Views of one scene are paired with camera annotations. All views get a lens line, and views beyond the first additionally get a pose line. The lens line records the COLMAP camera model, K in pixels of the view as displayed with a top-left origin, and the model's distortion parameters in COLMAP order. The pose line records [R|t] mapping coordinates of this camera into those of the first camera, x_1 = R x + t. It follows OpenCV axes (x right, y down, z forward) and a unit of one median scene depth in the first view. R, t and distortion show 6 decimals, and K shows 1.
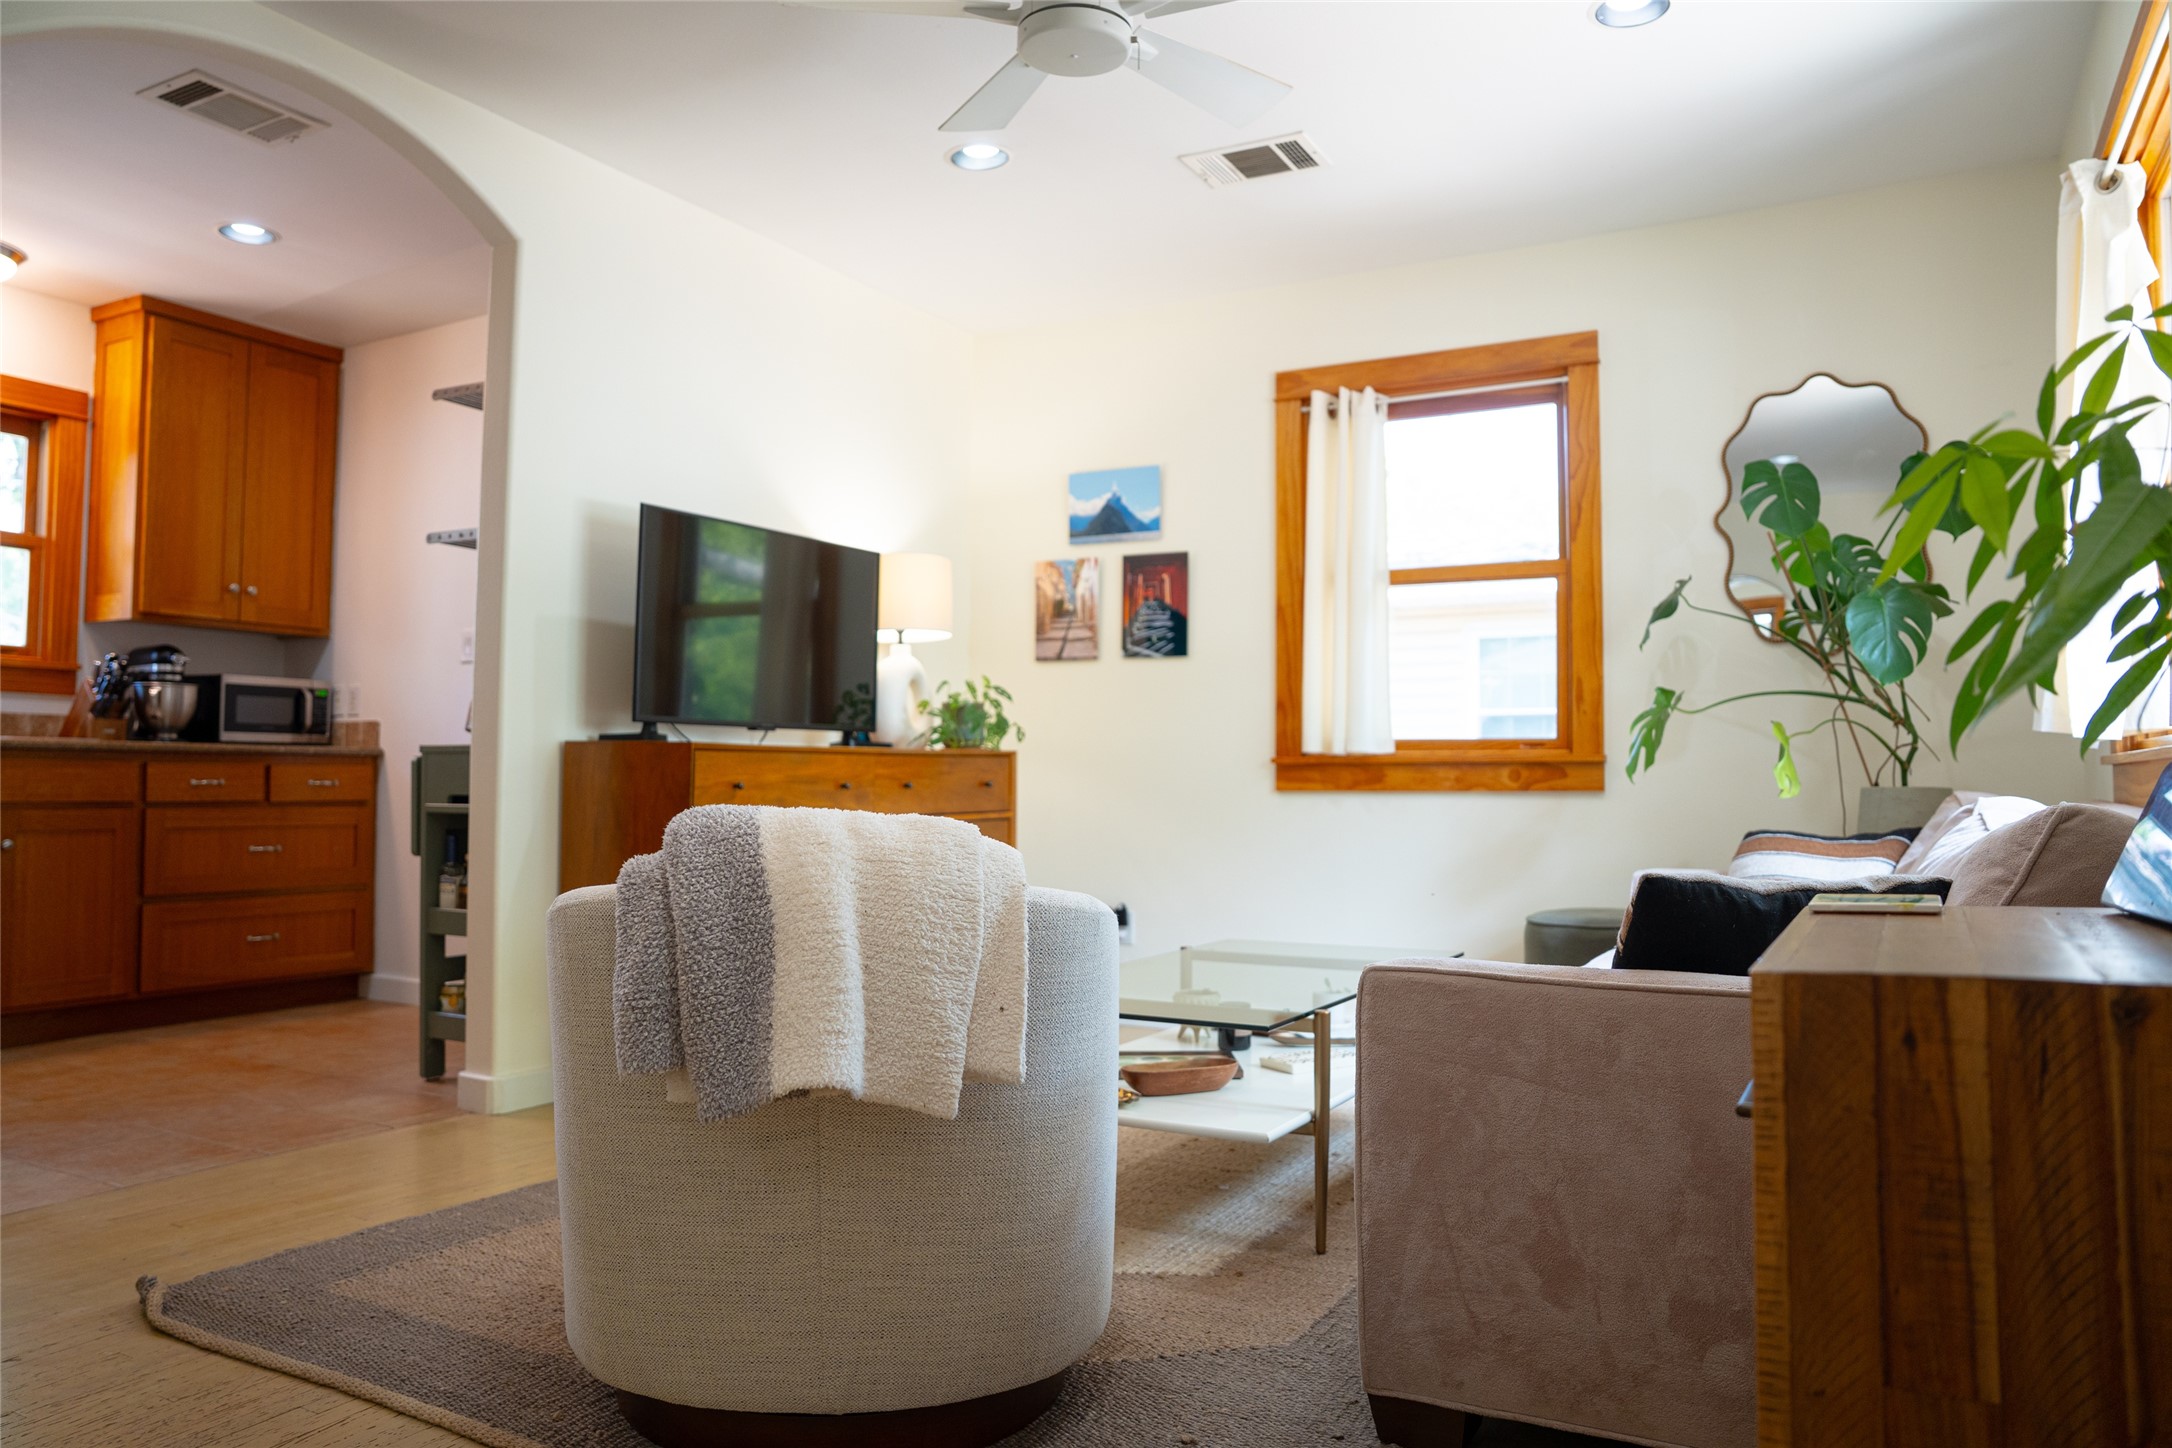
lens RADIAL K [[1481.6, 0, 1086.0], [0, 1481.6, 724.0], [0, 0, 1]] dist [-0.115351, 0.091280]
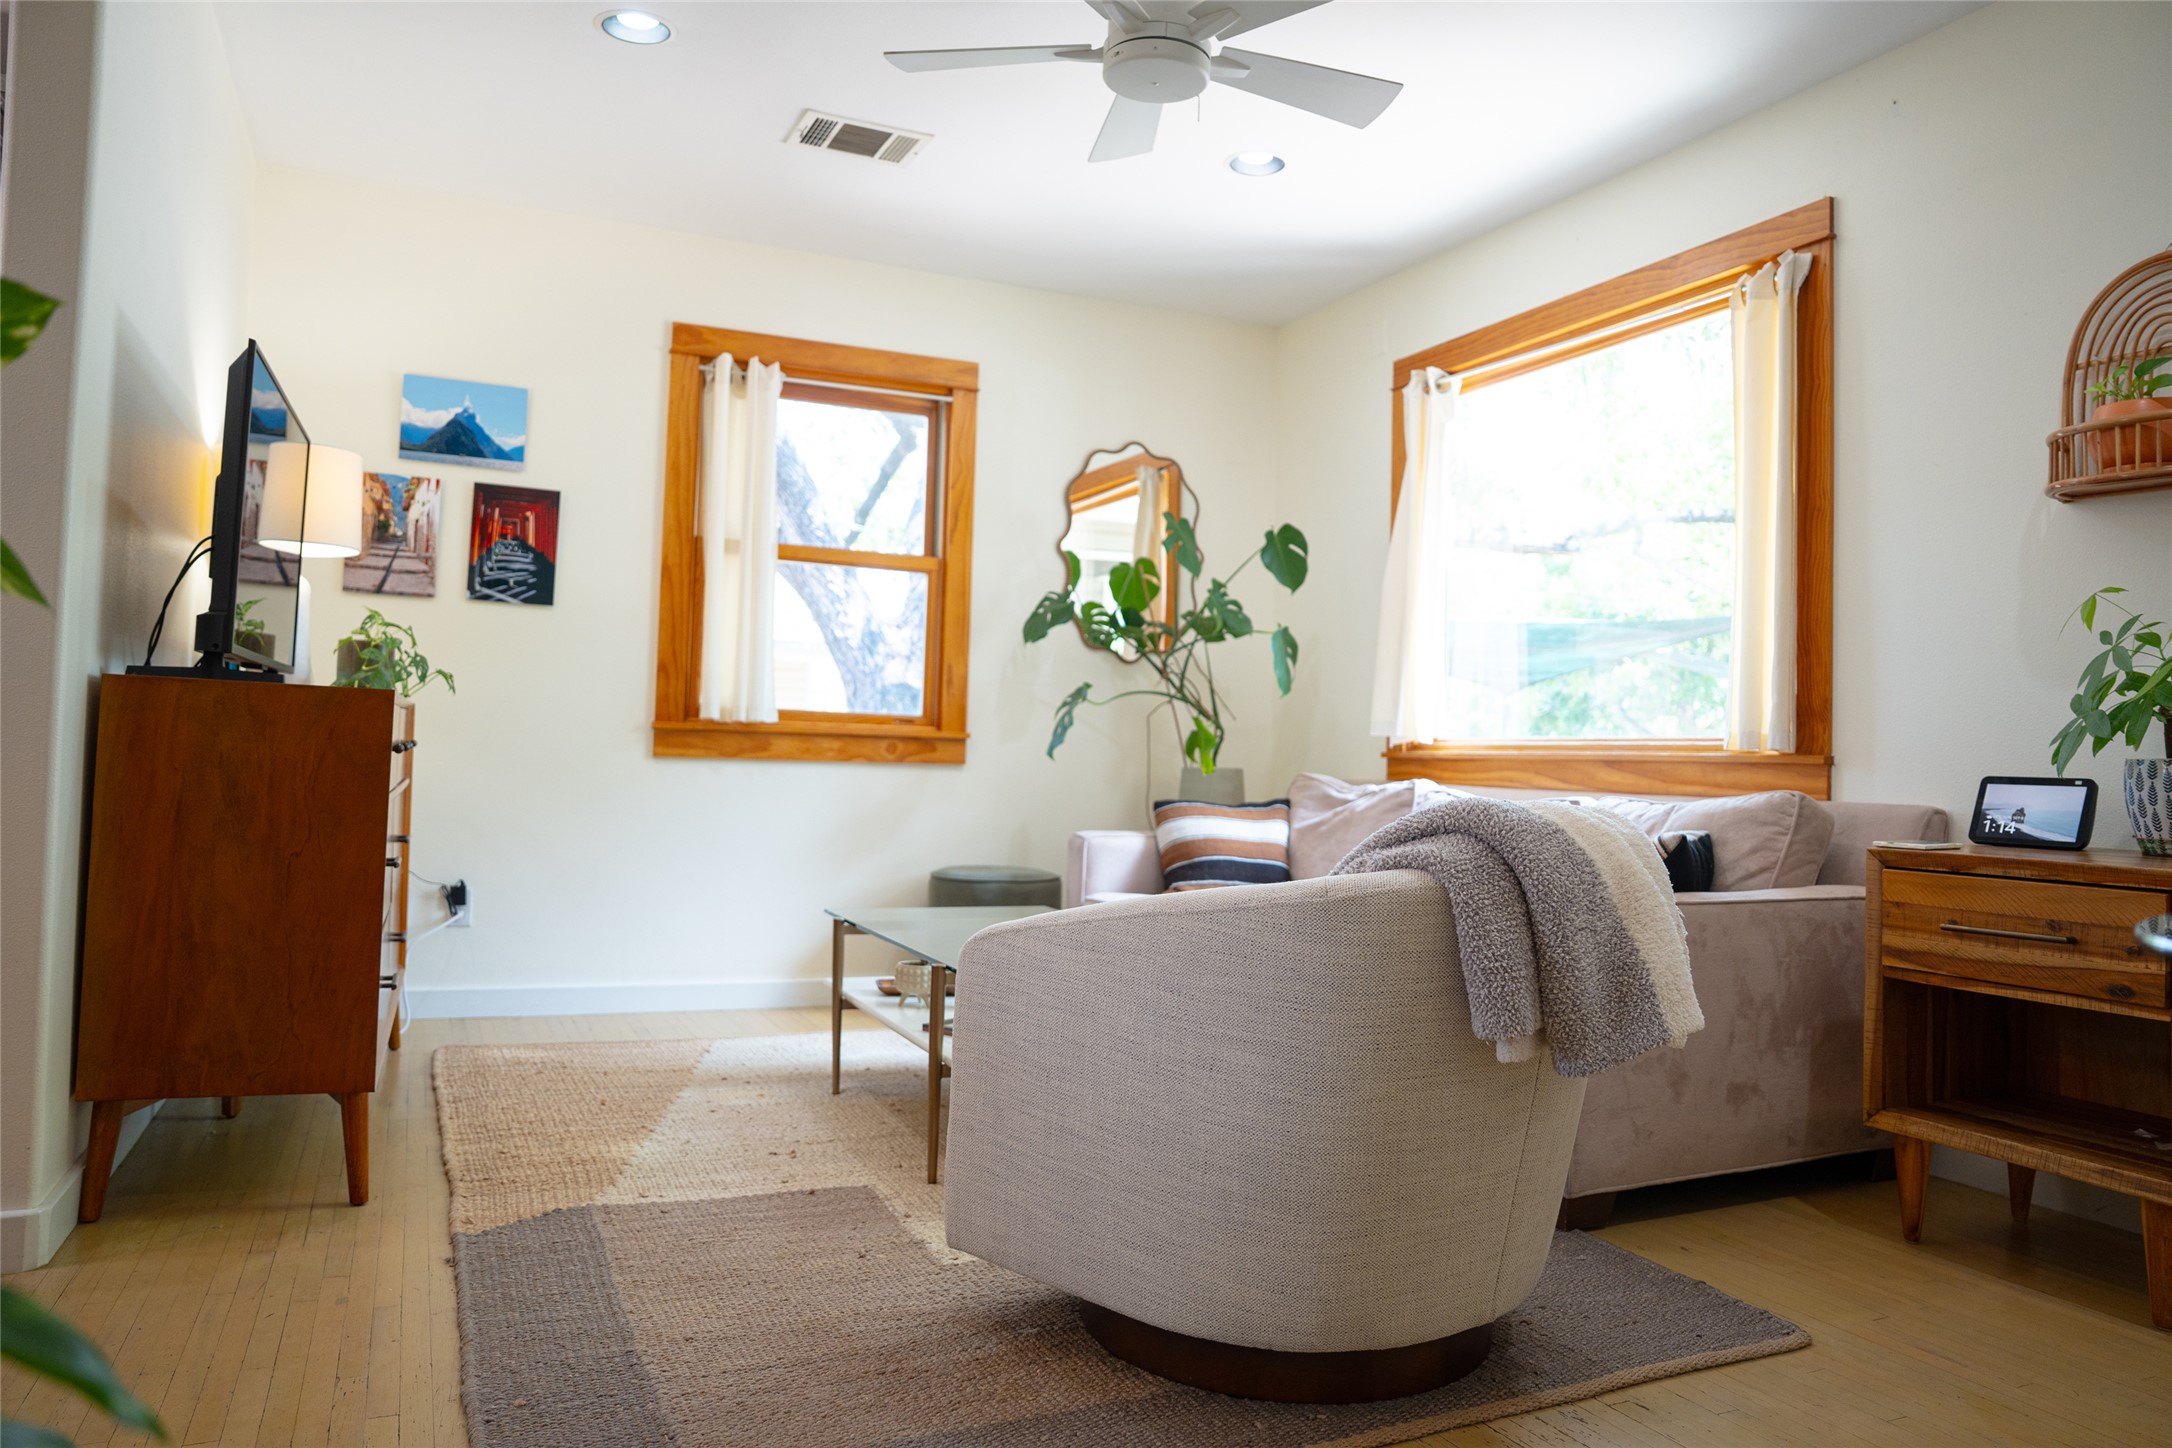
lens RADIAL K [[1481.6, 0, 1086.0], [0, 1481.6, 724.0], [0, 0, 1]] dist [-0.115351, 0.091280]
pose [[0.592491, 0.032914, 0.804904, -0.494310], [-0.060645, 0.998152, 0.003824, 0.003710], [-0.803291, -0.051079, 0.593392, 0.214499]]
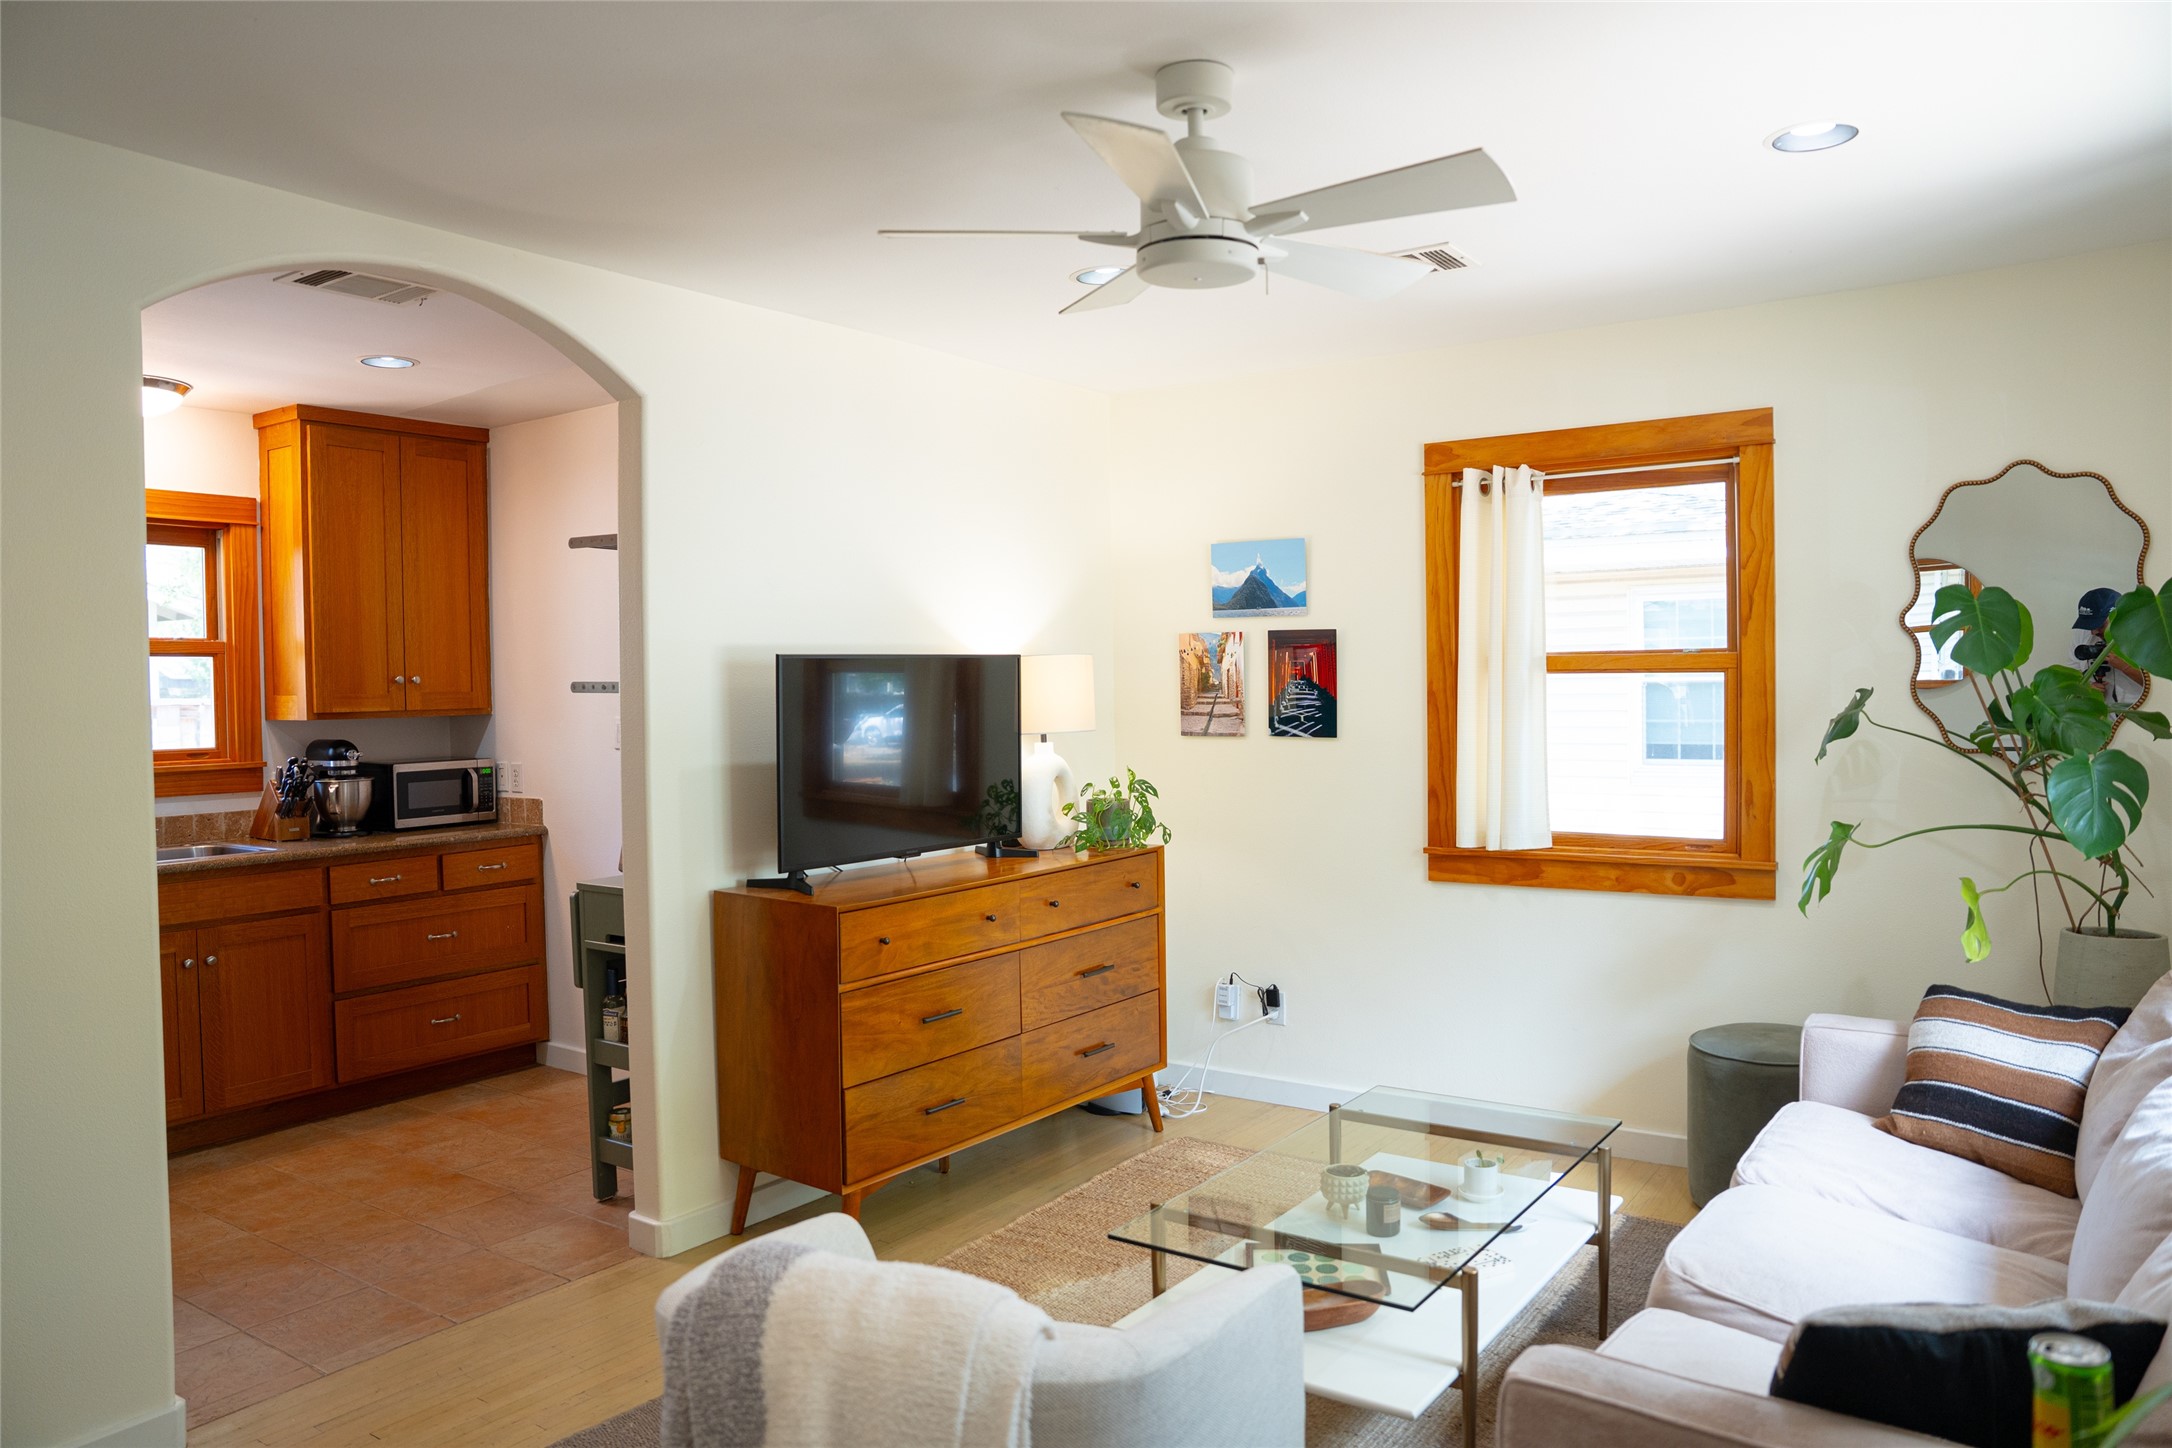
lens RADIAL K [[1481.6, 0, 1086.0], [0, 1481.6, 724.0], [0, 0, 1]] dist [-0.115351, 0.091280]
pose [[0.994065, -0.019764, -0.106978, 0.009269], [0.027173, 0.997298, 0.068252, -0.135452], [0.105340, -0.070754, 0.991916, 0.019465]]
